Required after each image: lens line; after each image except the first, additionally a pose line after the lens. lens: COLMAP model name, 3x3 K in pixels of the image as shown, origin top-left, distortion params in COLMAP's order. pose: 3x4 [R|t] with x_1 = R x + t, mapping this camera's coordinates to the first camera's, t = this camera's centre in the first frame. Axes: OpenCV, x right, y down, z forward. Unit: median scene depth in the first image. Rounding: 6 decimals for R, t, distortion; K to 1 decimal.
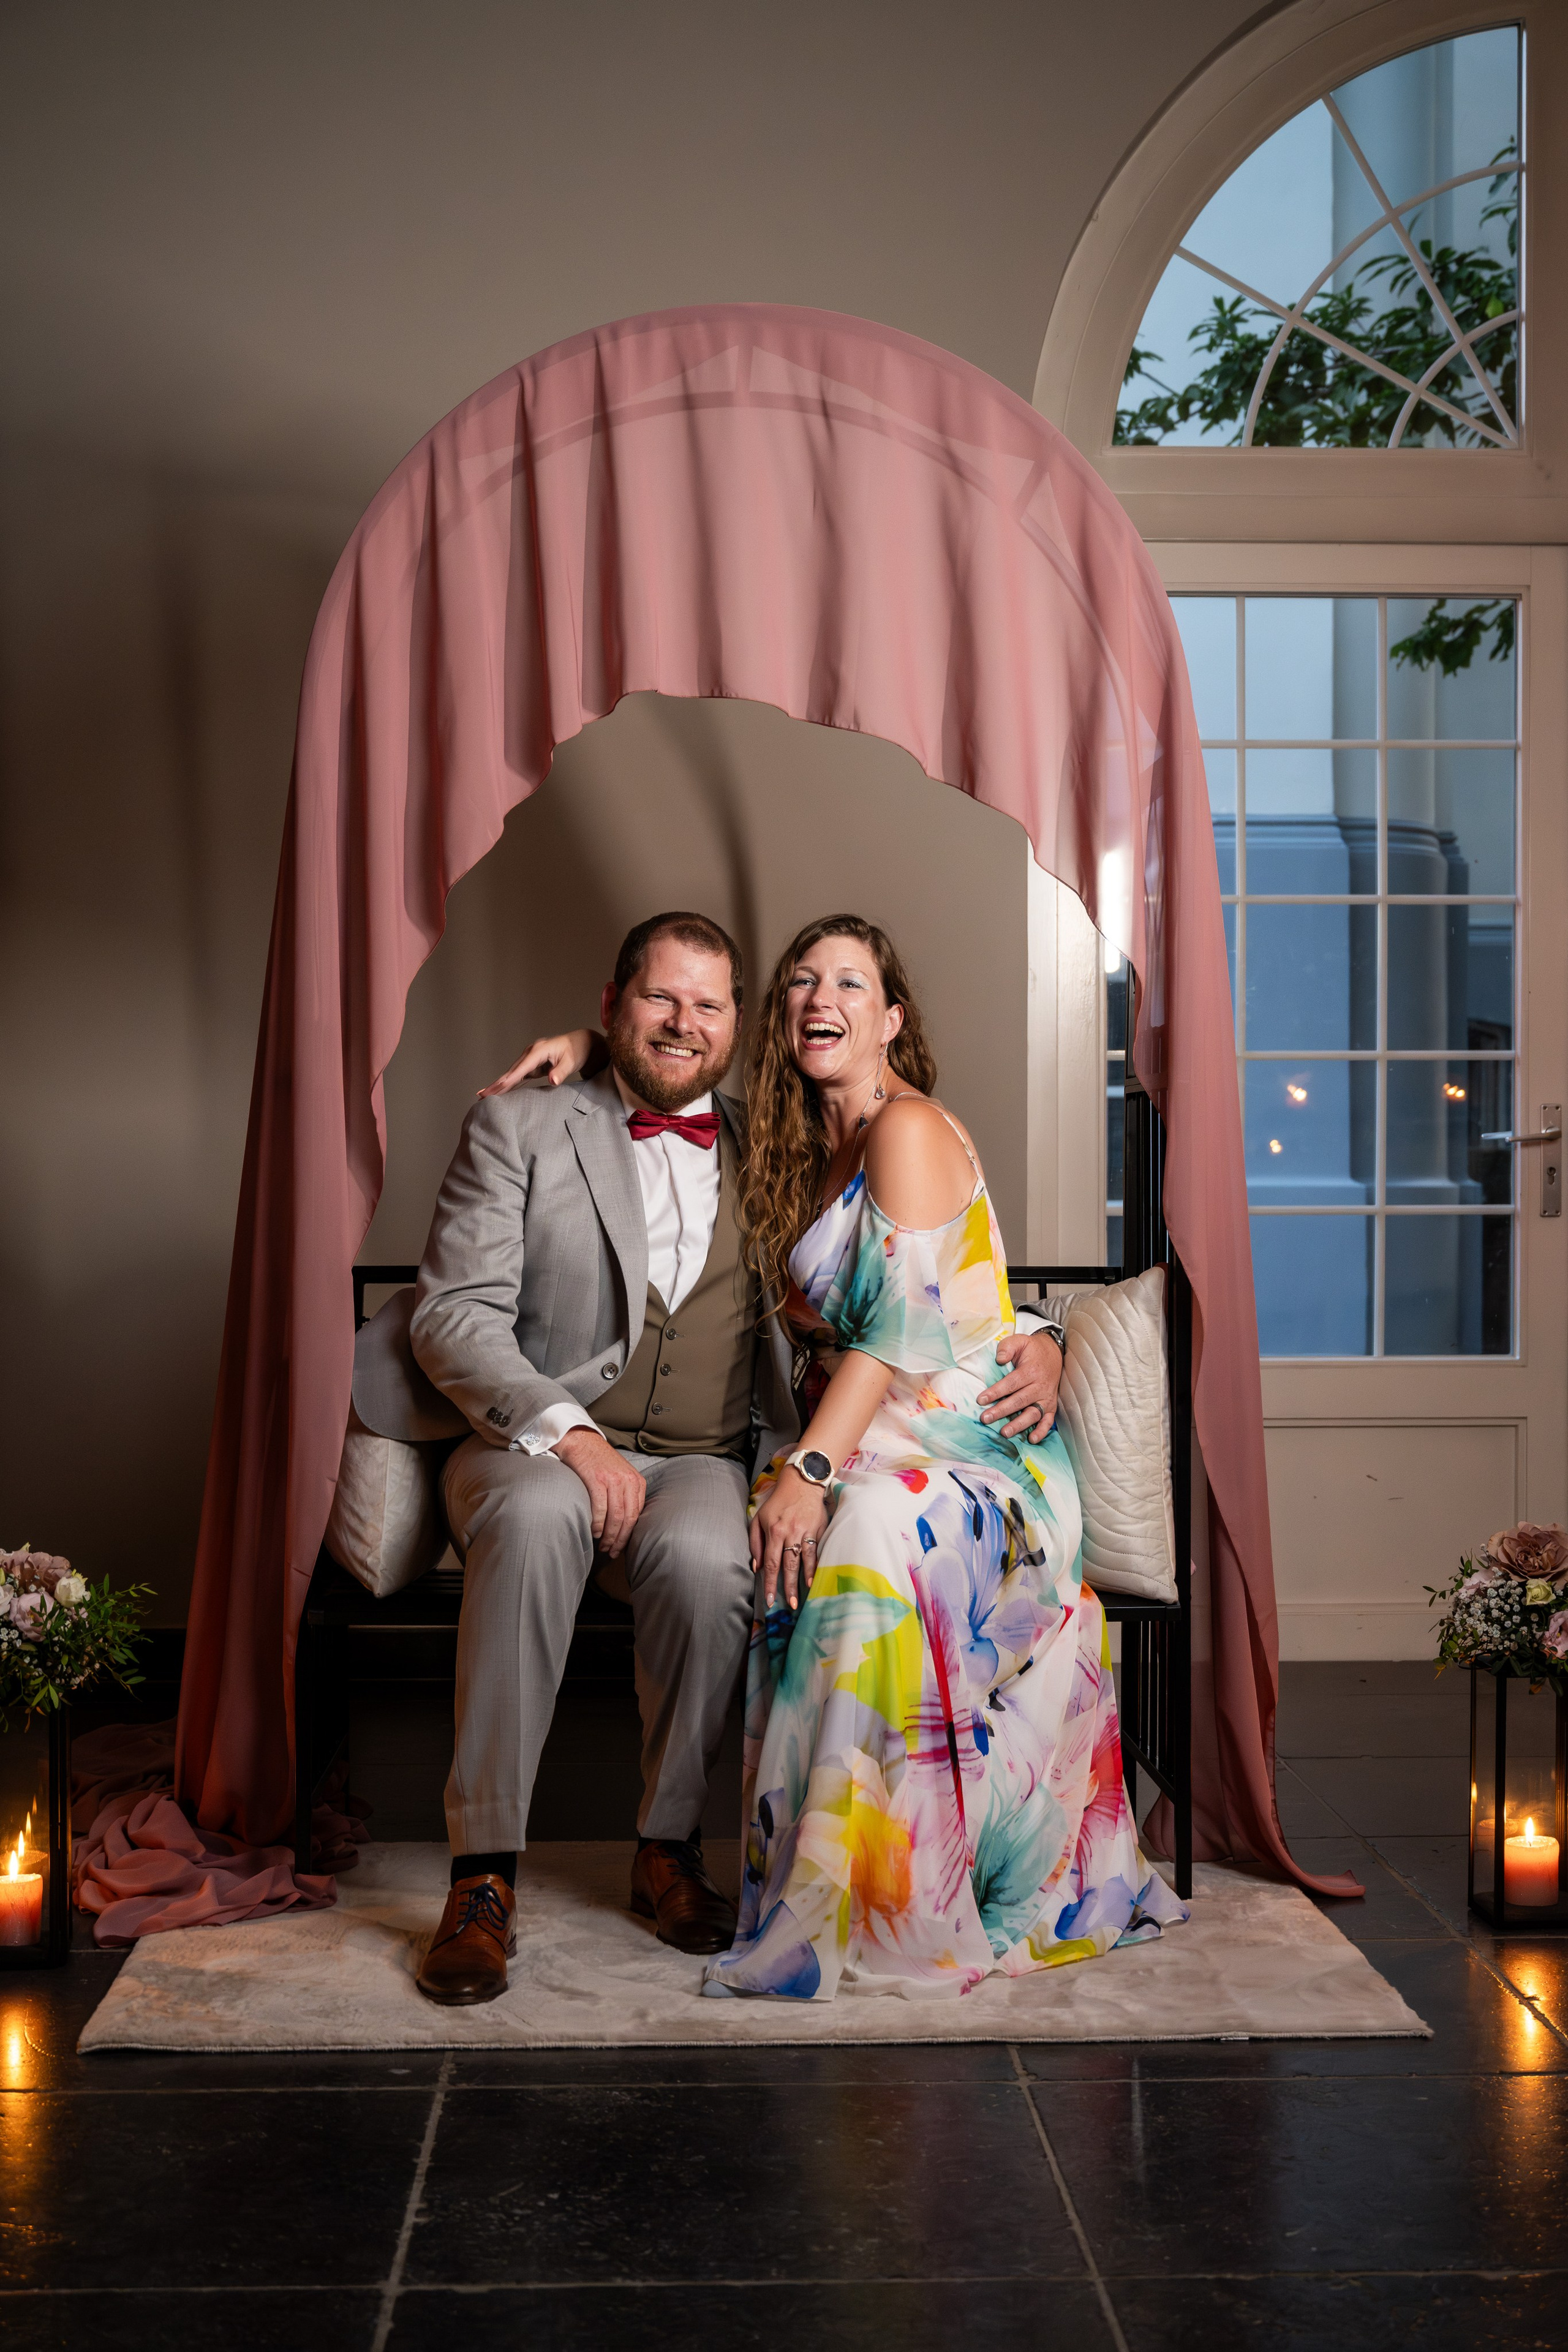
lens RADIAL K [[3224.7, 0, 784.0], [0, 3224.7, 1176.0], [0, 0, 1]] dist [0.011528, 0.019041]
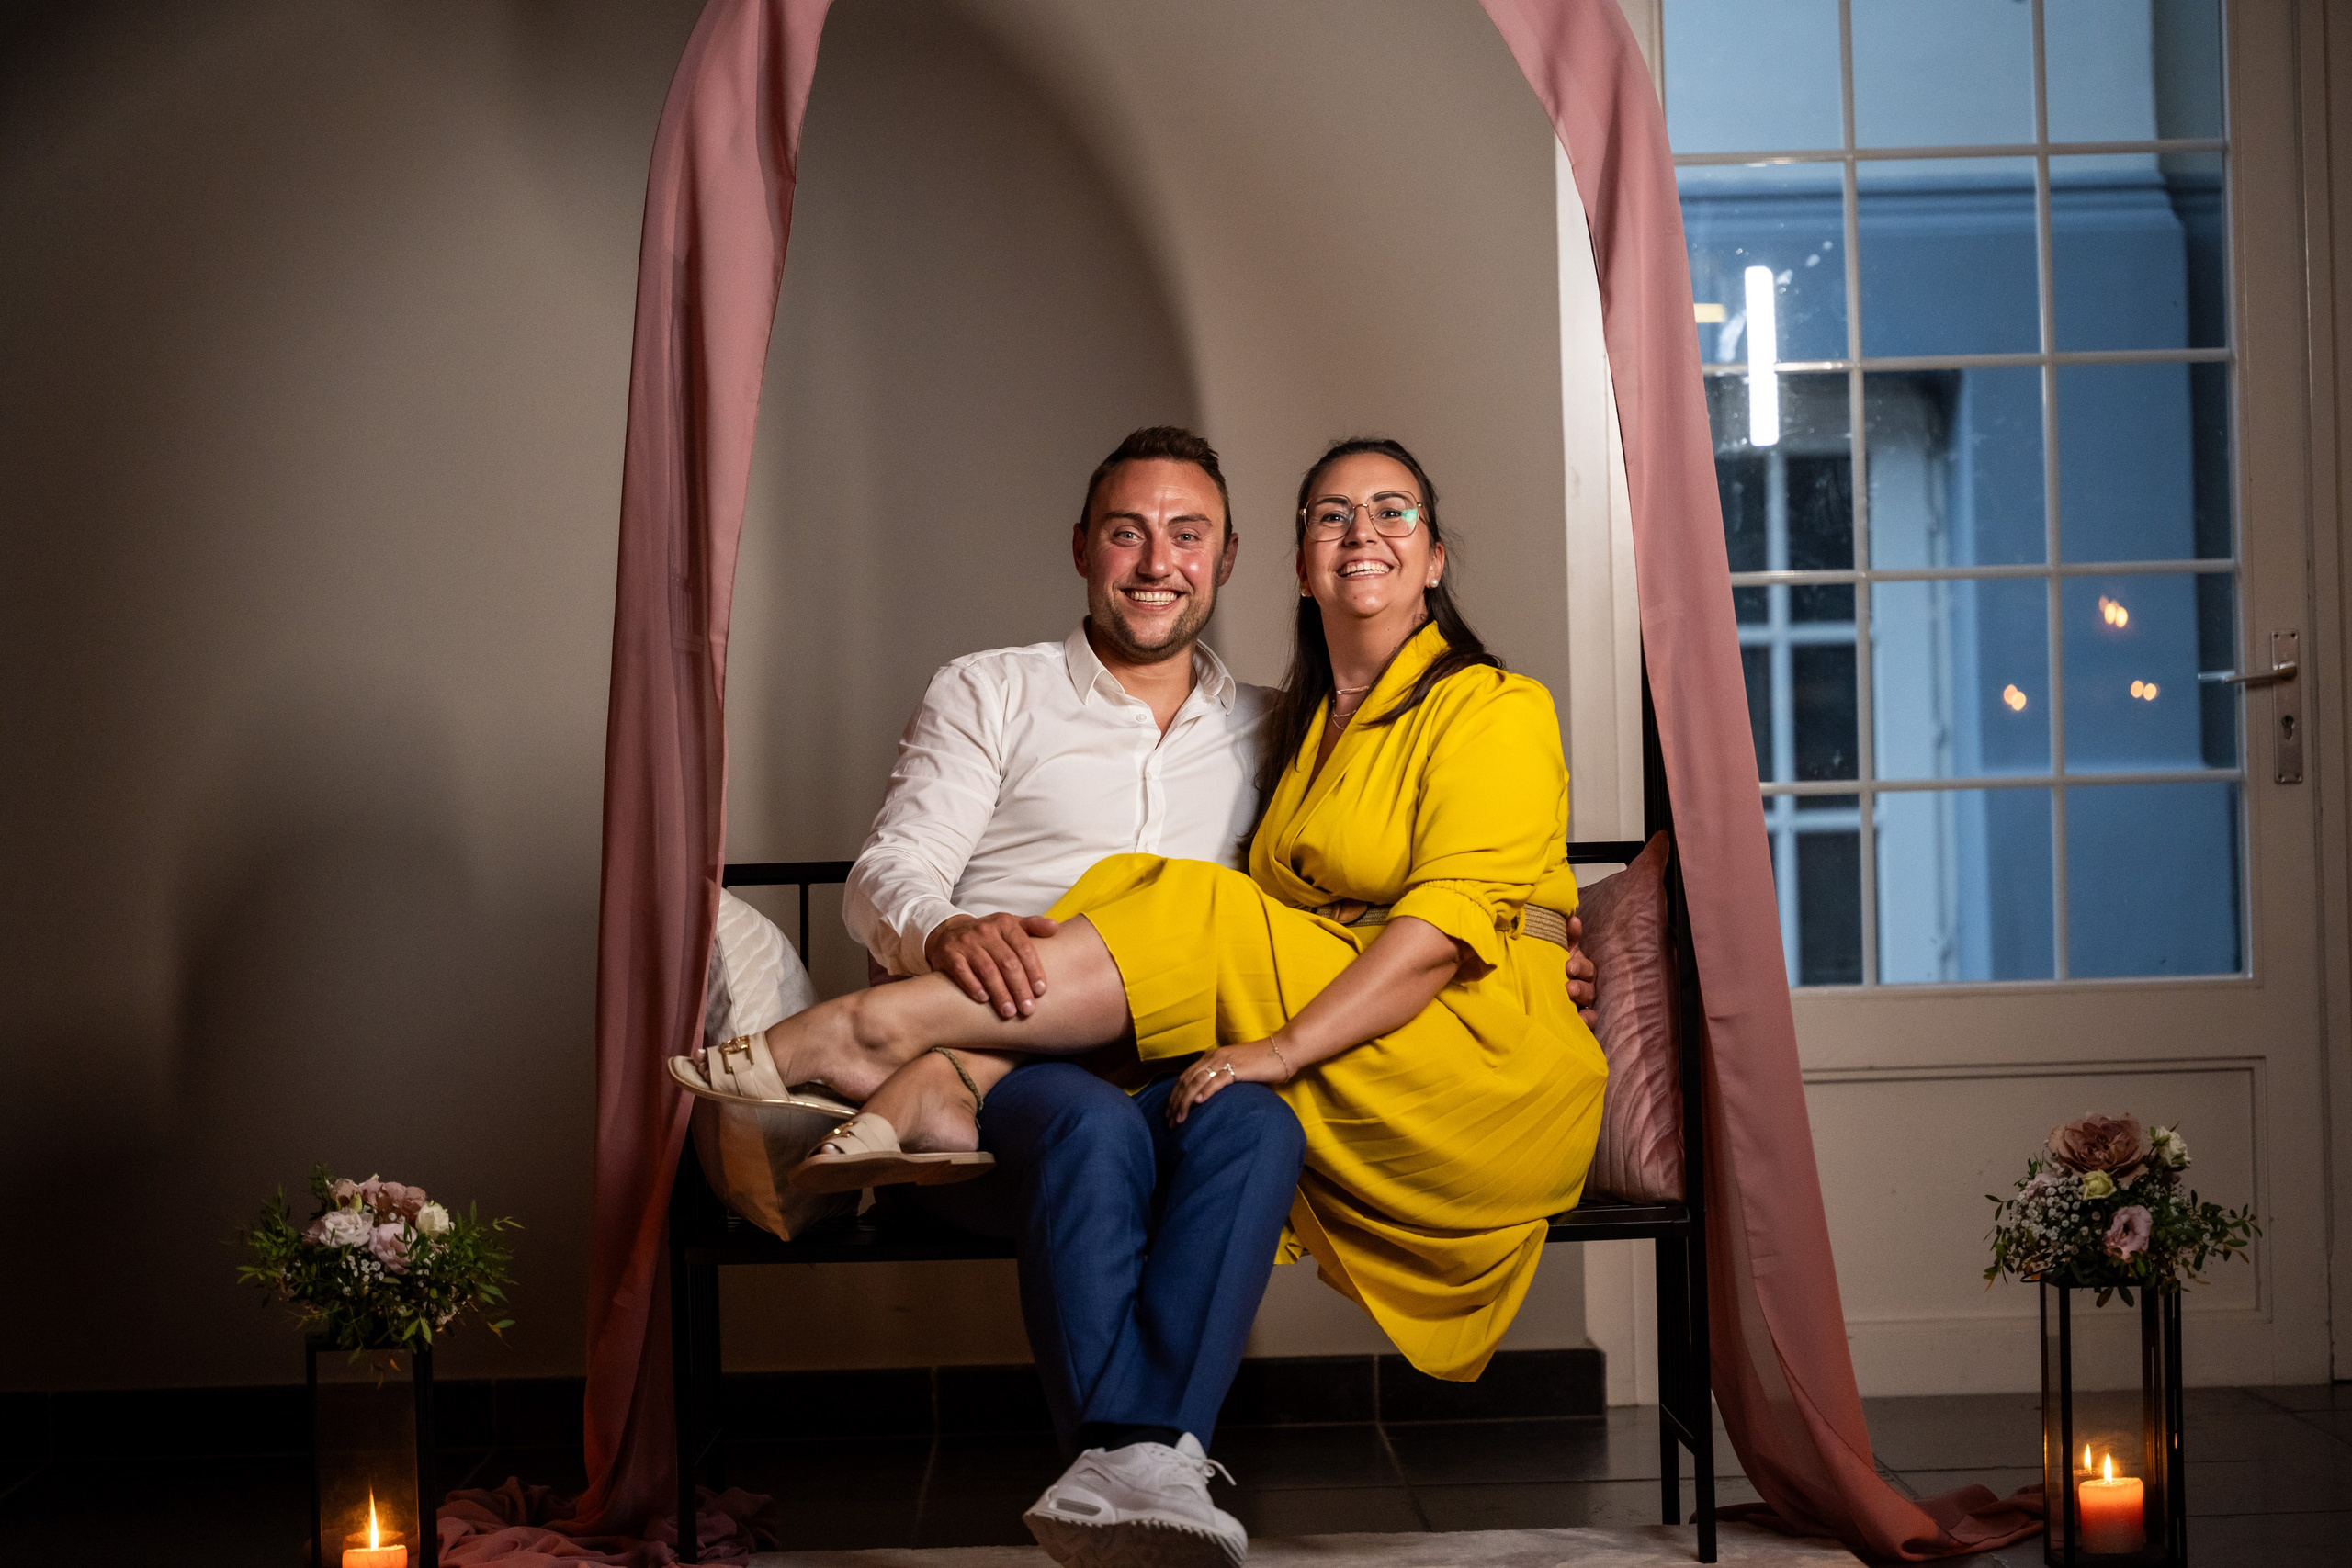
lens RADIAL K [[7406.9, 0, 1176.0], [0, 7406.9, 784.0], [0, 0, 1]] dist [-0.168299, -3.176040]
pose [[0.999352, -0.027999, -0.022624, 0.032217], [0.027761, 0.999557, -0.010771, 0.034610], [0.022915, 0.010136, 0.999686, -0.999170]]
